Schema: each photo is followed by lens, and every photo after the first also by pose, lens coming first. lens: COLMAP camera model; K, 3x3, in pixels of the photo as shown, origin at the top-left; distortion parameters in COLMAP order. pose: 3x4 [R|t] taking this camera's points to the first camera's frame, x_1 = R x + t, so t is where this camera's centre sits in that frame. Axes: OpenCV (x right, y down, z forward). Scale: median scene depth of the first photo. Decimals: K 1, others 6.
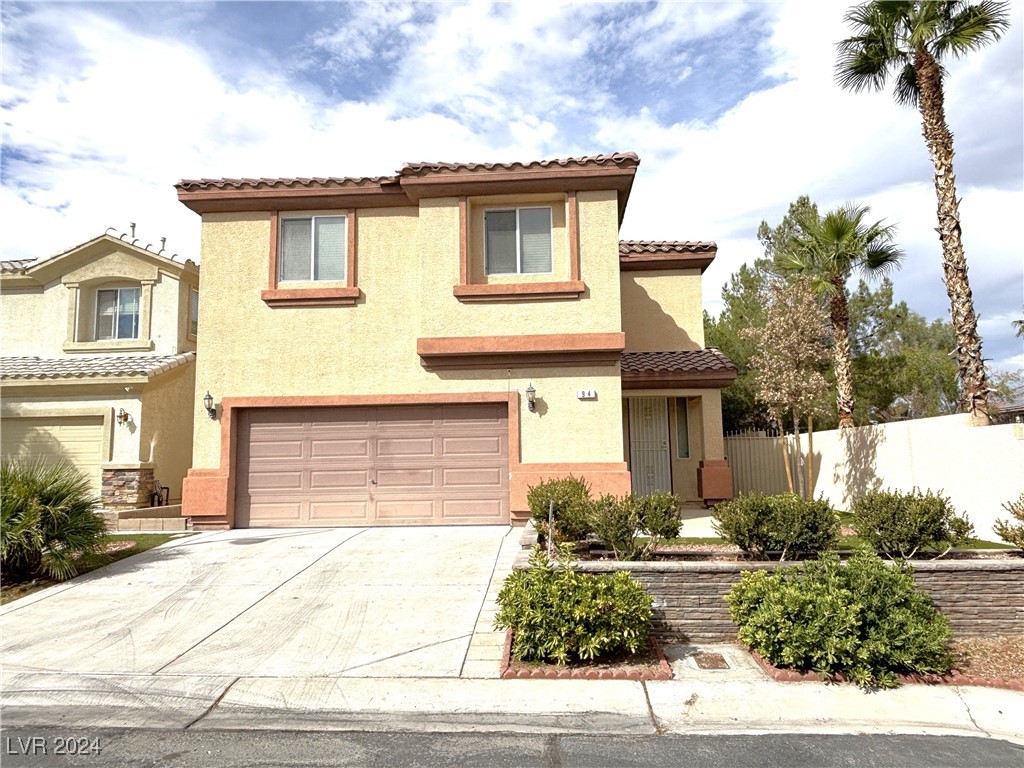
lens RADIAL K [[674.5, 0, 510.5], [0, 674.5, 385.5], [0, 0, 1]] dist [0.014005, -0.025949]
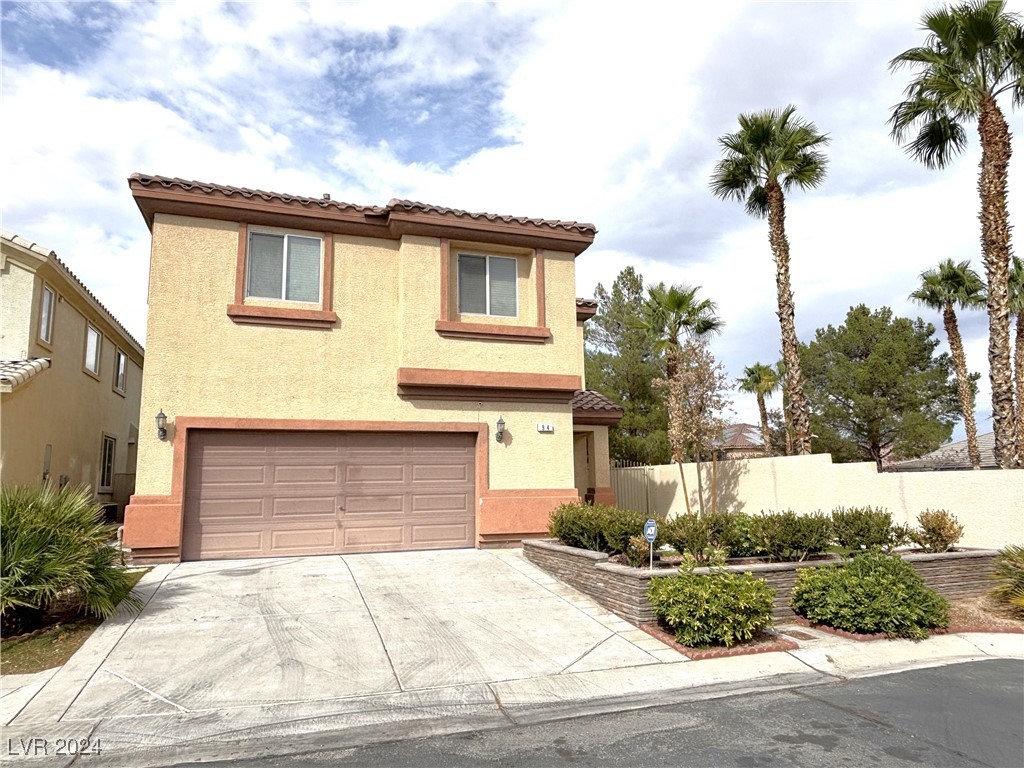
lens RADIAL K [[674.5, 0, 513.9], [0, 674.5, 382.2], [0, 0, 1]] dist [0.014005, -0.025949]
pose [[0.920377, 0.063281, 0.385878, -0.364641], [-0.044857, 0.997390, -0.056574, 0.002642], [-0.388451, 0.034760, 0.920814, -0.017976]]
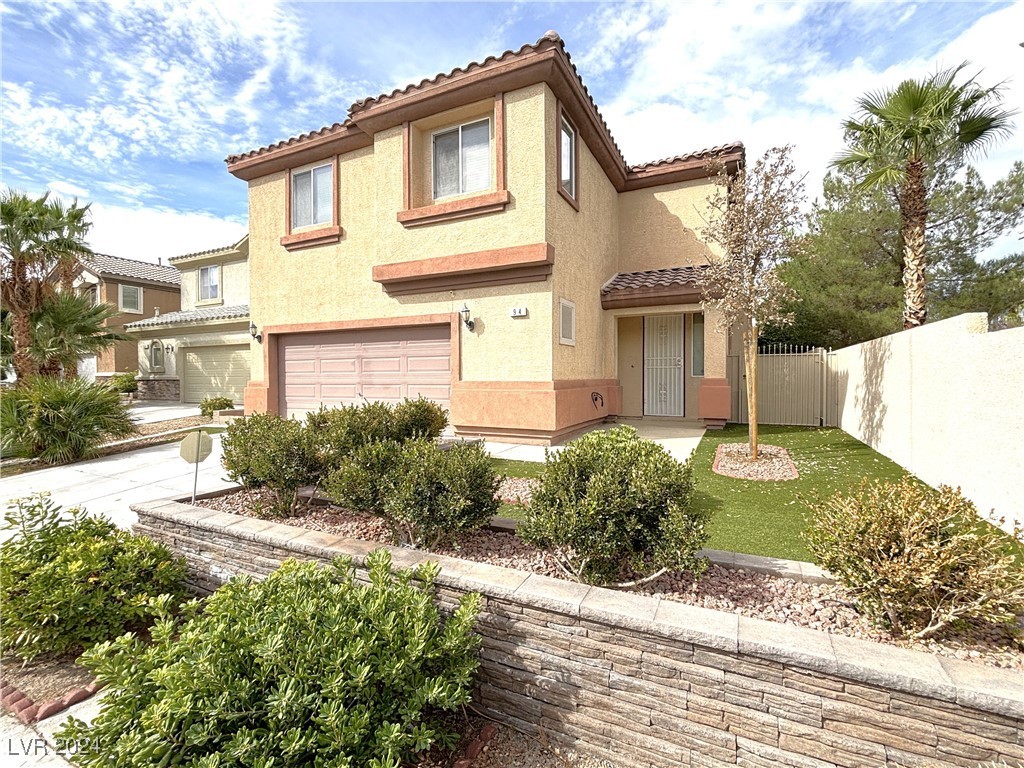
lens RADIAL K [[477.3, 0, 516.7], [0, 477.3, 386.9], [0, 0, 1]] dist [-0.004156, 0.000999]
pose [[0.926018, 0.018009, -0.377050, 0.364473], [0.035129, 0.990415, 0.133580, 0.027529], [0.375842, -0.136943, 0.916509, 0.339285]]
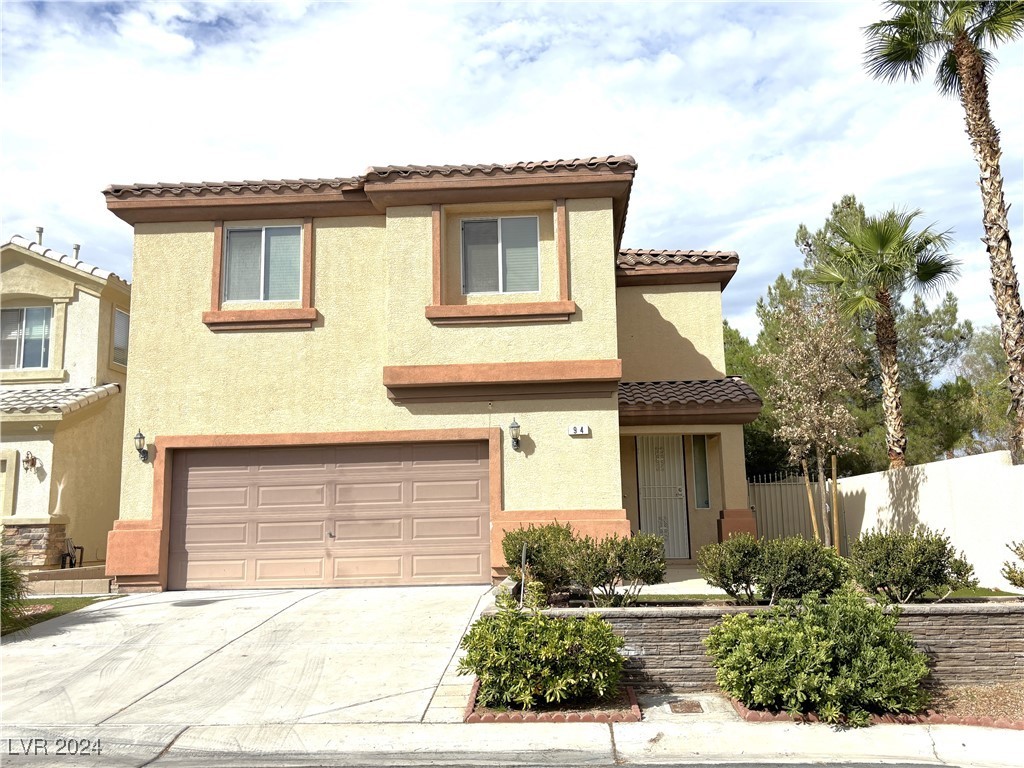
lens RADIAL K [[871.0, 0, 516.3], [0, 871.0, 385.1], [0, 0, 1]] dist [0.013493, 0.006333]
pose [[0.999958, -0.003265, 0.008529, 0.022519], [0.003649, 0.998960, -0.045452, 0.004622], [-0.008372, 0.045481, 0.998930, -0.115204]]
